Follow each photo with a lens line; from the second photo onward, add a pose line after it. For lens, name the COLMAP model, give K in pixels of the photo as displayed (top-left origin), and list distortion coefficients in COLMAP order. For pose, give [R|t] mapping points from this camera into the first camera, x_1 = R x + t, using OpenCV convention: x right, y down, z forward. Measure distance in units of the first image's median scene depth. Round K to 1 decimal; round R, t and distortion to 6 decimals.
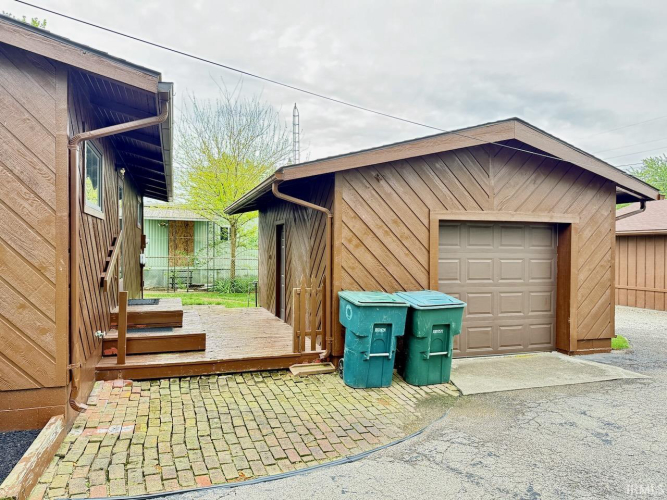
lens RADIAL K [[464.1, 0, 333.5], [0, 464.1, 250.0], [0, 0, 1]] dist [0.094989, -0.129197]
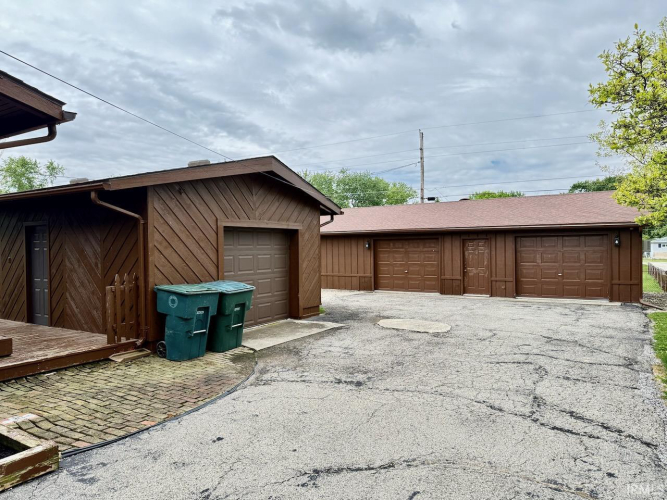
lens RADIAL K [[464.1, 0, 333.5], [0, 464.1, 250.0], [0, 0, 1]] dist [0.094989, -0.129197]
pose [[0.769491, -0.021611, 0.638292, -0.394419], [0.018794, 0.999761, 0.011192, -0.007781], [-0.638382, 0.003383, 0.769713, -0.212329]]
